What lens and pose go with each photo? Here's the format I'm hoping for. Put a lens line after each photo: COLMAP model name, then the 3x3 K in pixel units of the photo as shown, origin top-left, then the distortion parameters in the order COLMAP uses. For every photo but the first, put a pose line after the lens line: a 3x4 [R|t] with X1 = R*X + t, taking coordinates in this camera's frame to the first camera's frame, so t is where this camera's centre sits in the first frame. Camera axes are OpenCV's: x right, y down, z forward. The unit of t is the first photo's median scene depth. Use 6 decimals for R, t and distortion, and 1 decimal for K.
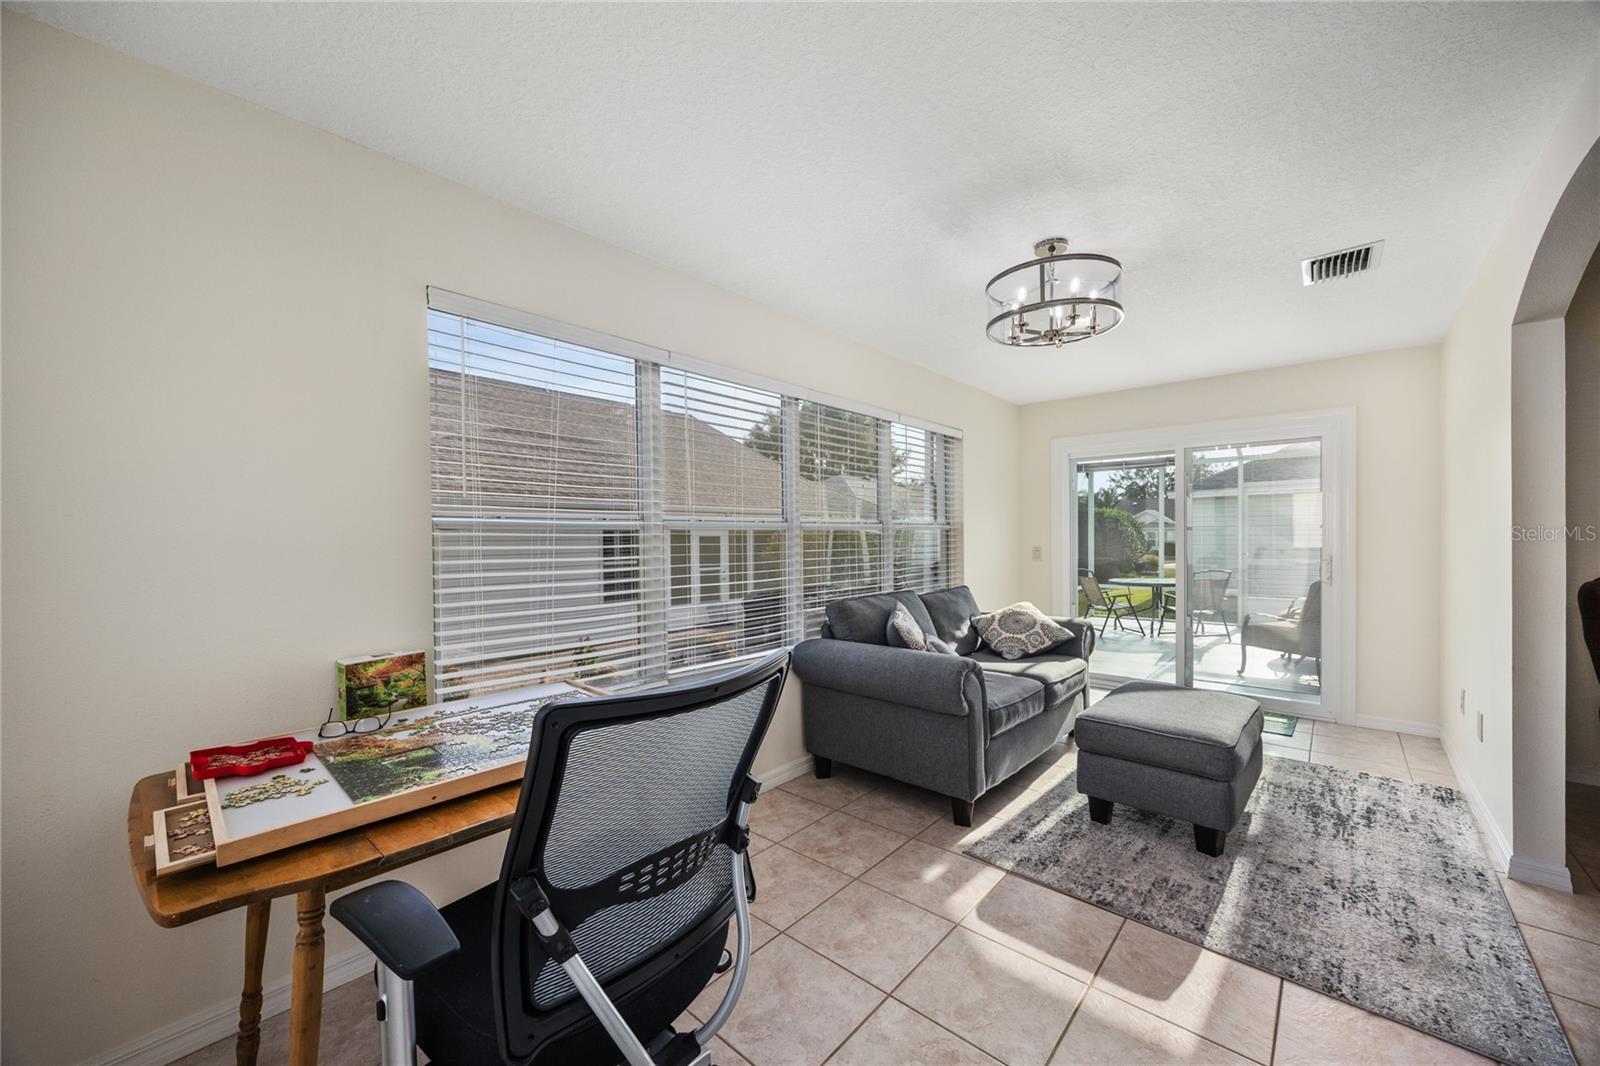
lens RADIAL K [[611.6, 0, 793.9], [0, 611.6, 541.8], [0, 0, 1]] dist [-0.002046, -0.000286]
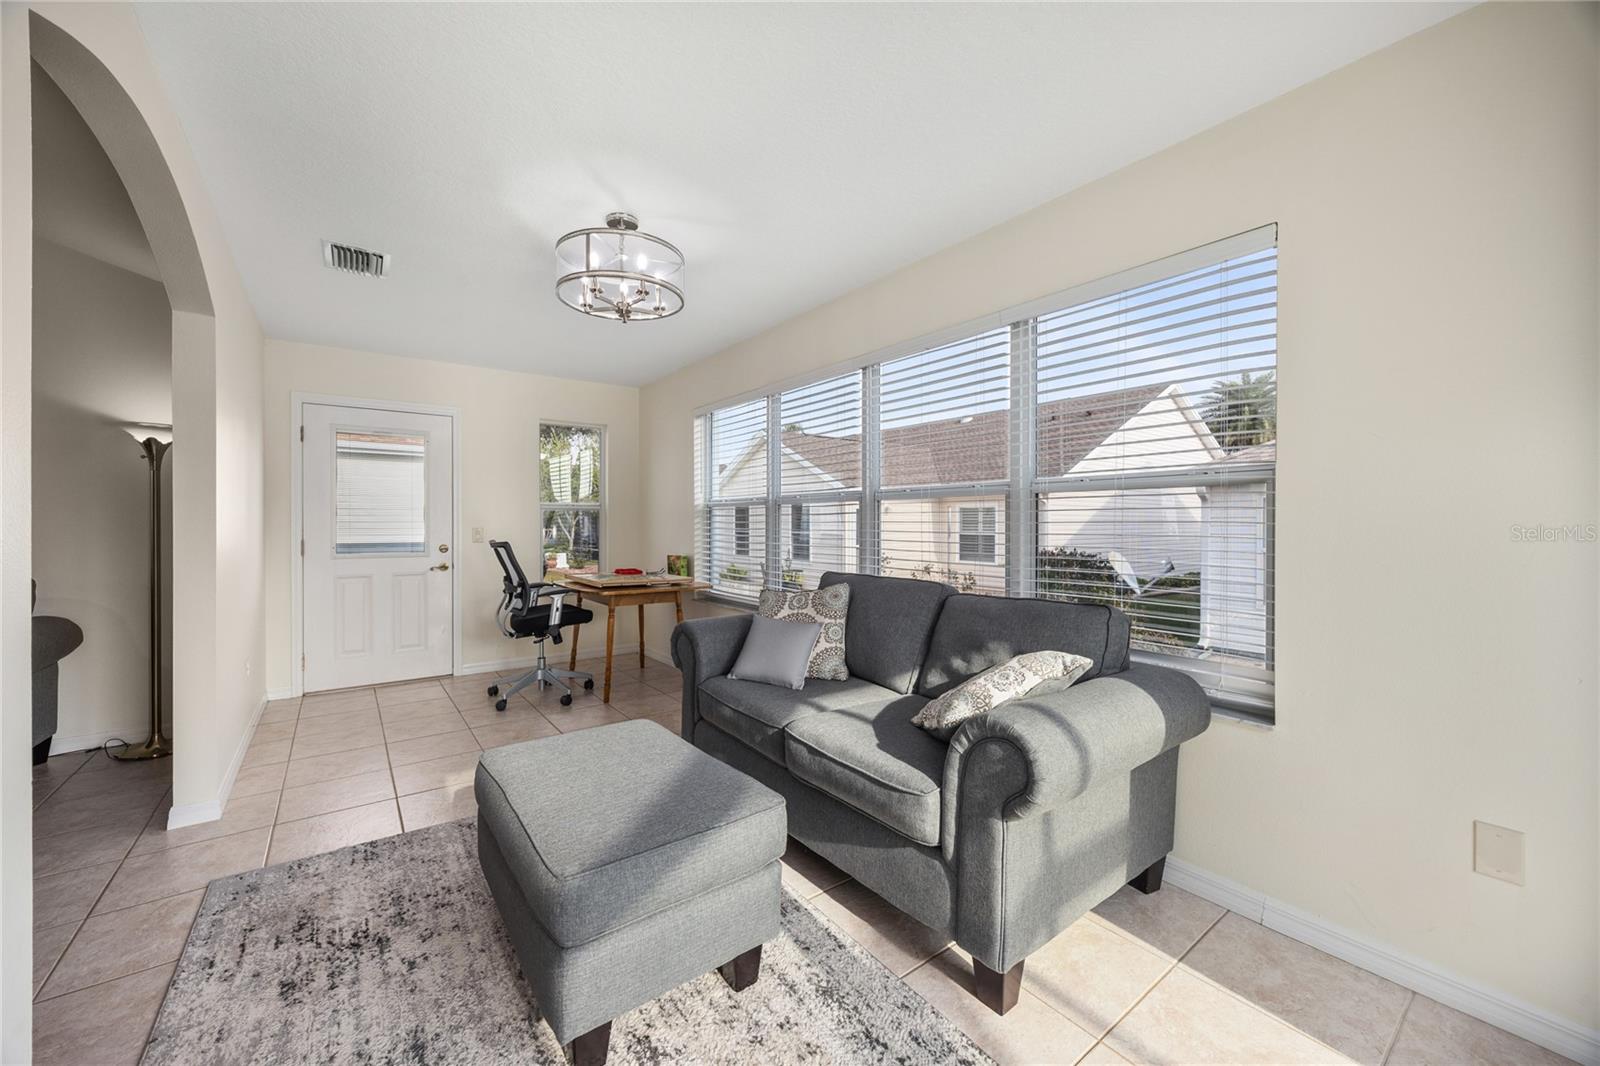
lens RADIAL K [[611.1, 0, 793.4], [0, 611.1, 518.6], [0, 0, 1]] dist [-0.001536, -0.000246]
pose [[-0.203482, 0.013799, -0.978981, 1.459250], [0.008555, 0.999888, 0.012315, -0.003668], [0.979041, -0.005869, -0.203577, 1.596761]]
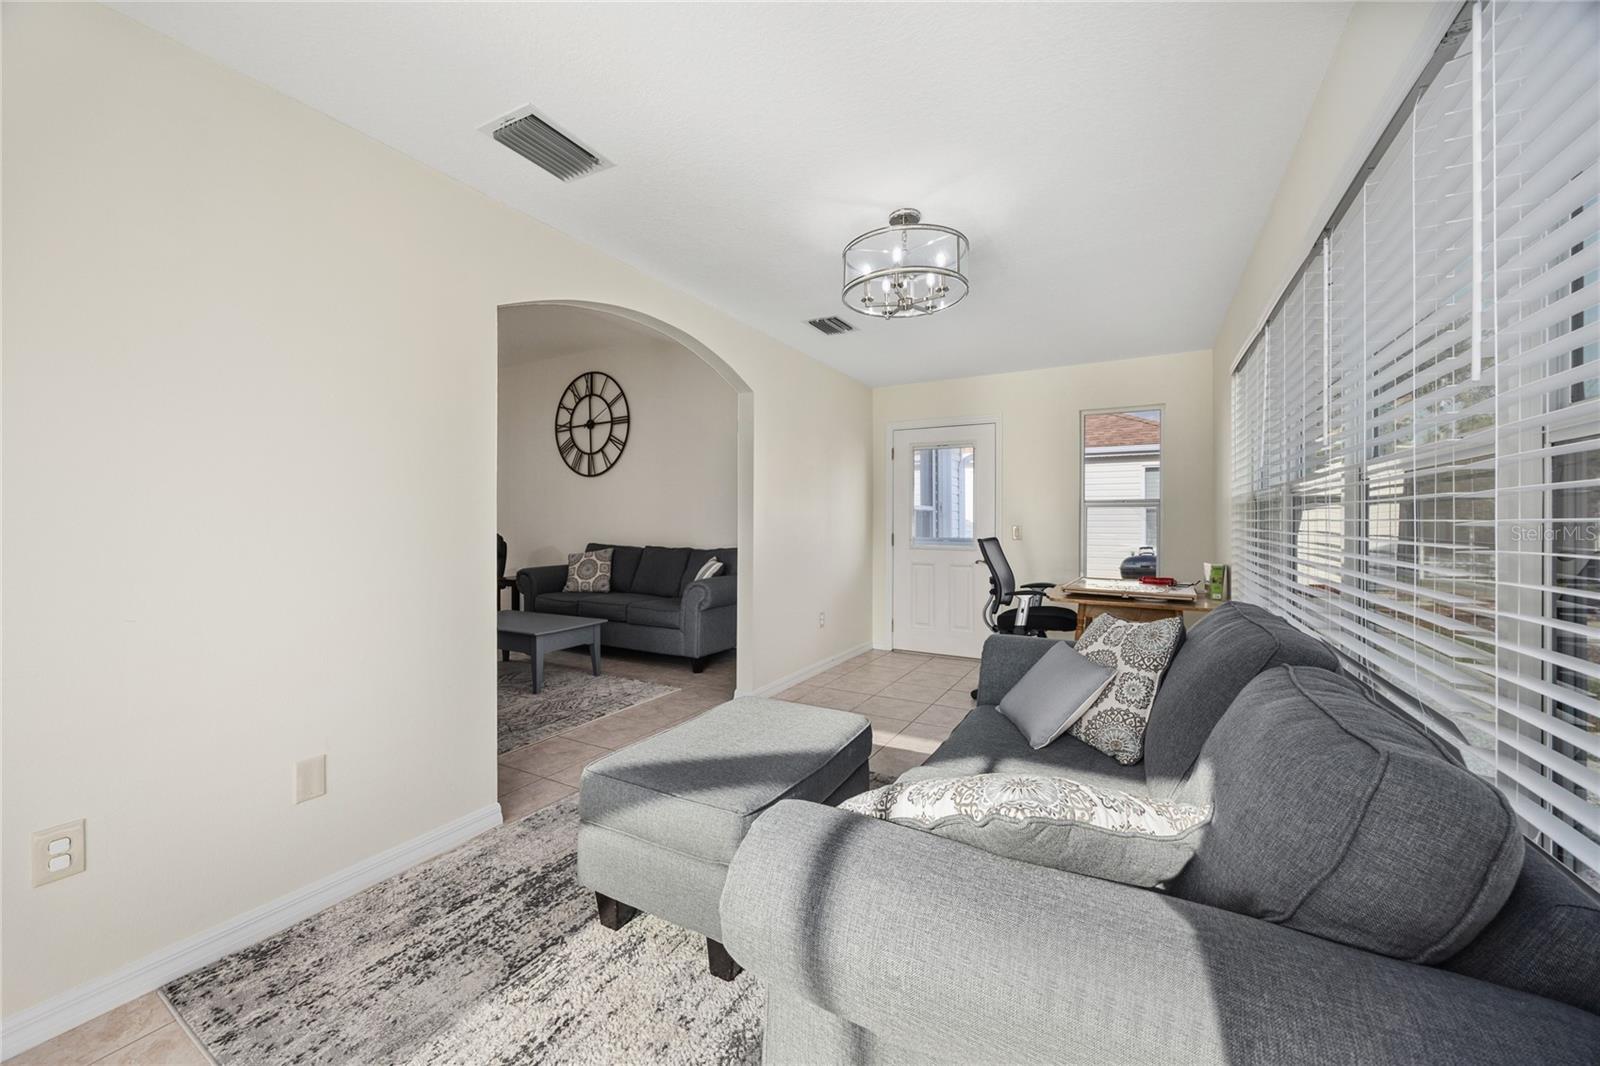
lens RADIAL K [[611.1, 0, 793.4], [0, 611.1, 518.6], [0, 0, 1]] dist [-0.001536, -0.000246]
pose [[-0.976810, 0.011281, -0.213810, 0.862597], [0.012263, 0.999919, -0.003267, 0.014004], [0.213756, -0.005813, -0.976870, 2.102540]]
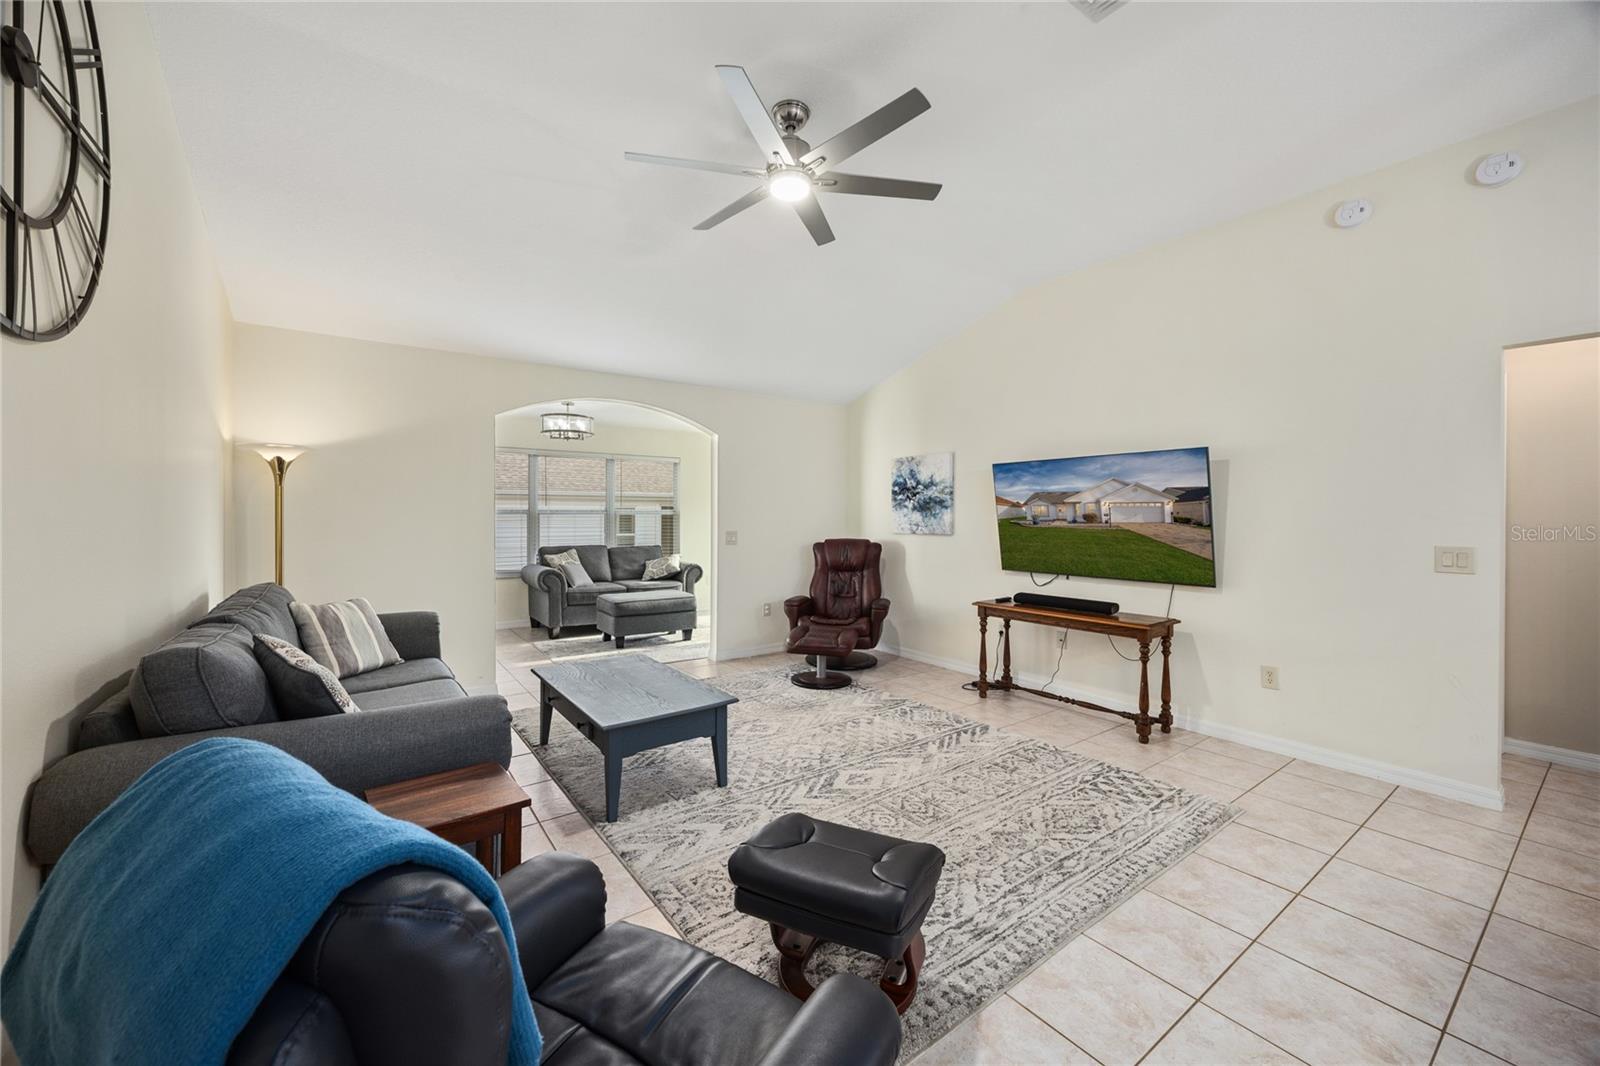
lens RADIAL K [[617.1, 0, 790.1], [0, 617.1, 513.7], [0, 0, 1]] dist [-0.001326, 0.000216]
pose [[0.974253, 0.013486, -0.225053, 2.005715], [-0.013636, 0.999907, 0.000886, -0.053846], [0.225044, 0.002205, 0.974346, -1.367403]]
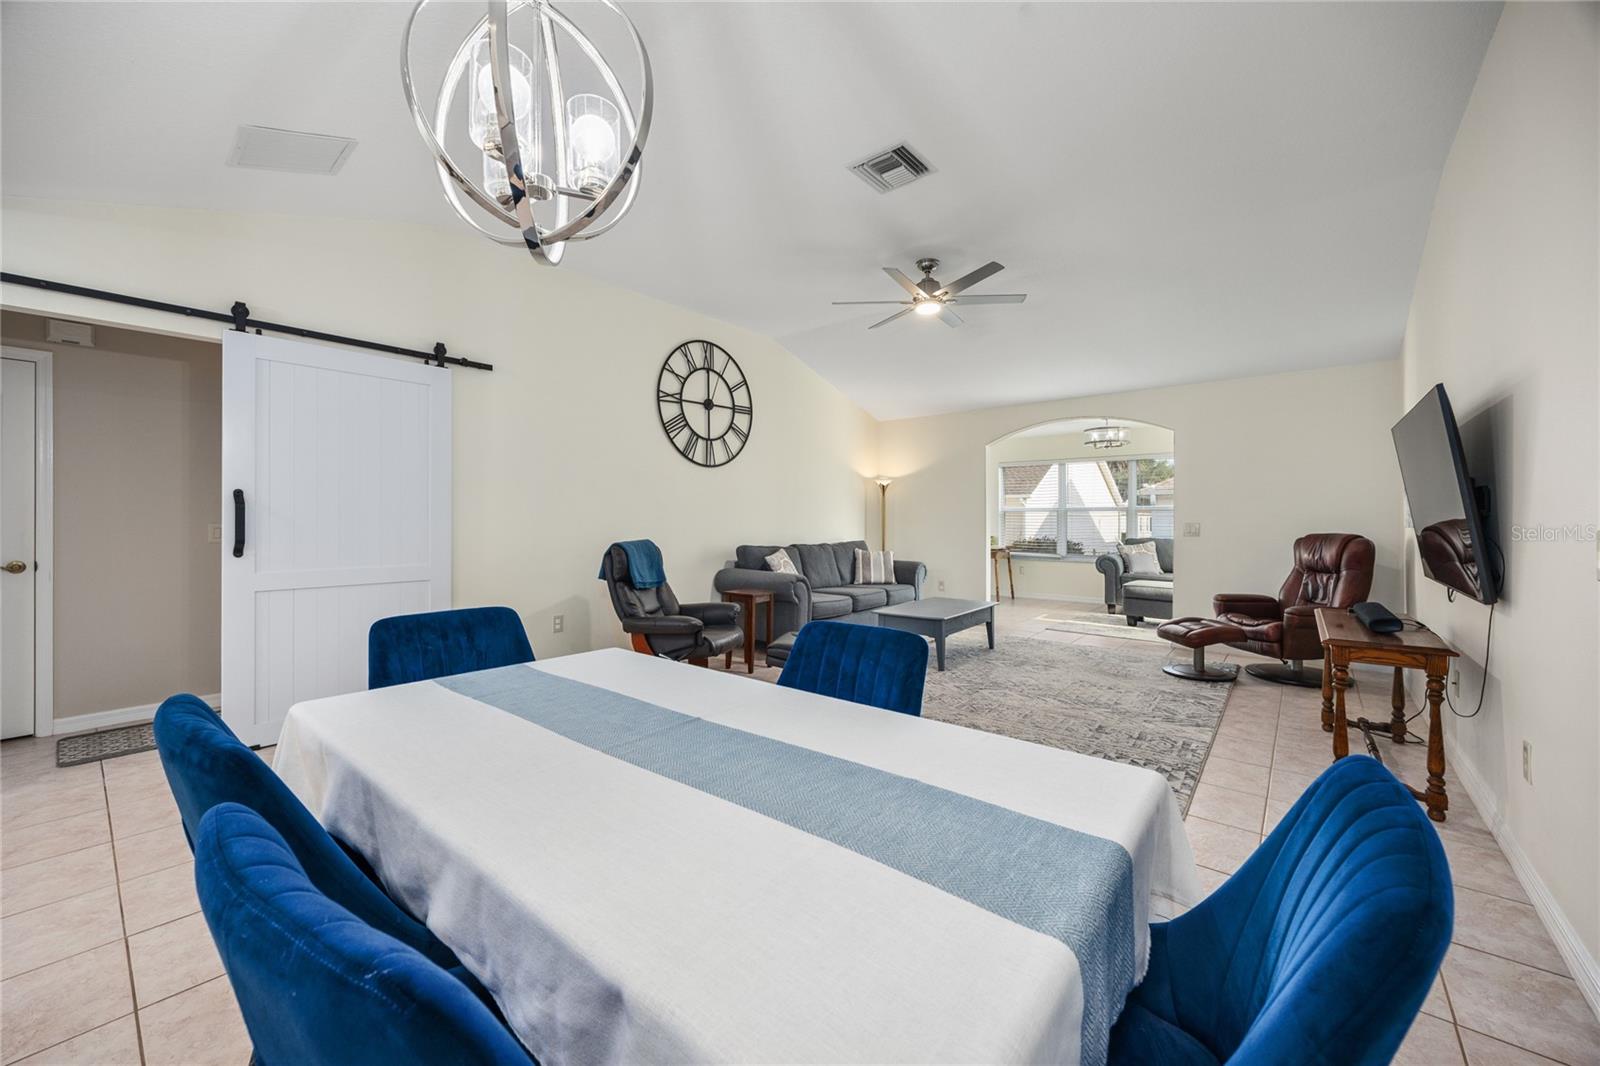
lens RADIAL K [[617.1, 0, 790.1], [0, 617.1, 513.7], [0, 0, 1]] dist [-0.001326, 0.000216]
pose [[0.028589, 0.004783, -0.999580, 3.677968], [0.001380, 0.999987, 0.004824, -0.032173], [0.999590, -0.001517, 0.028582, -0.718373]]
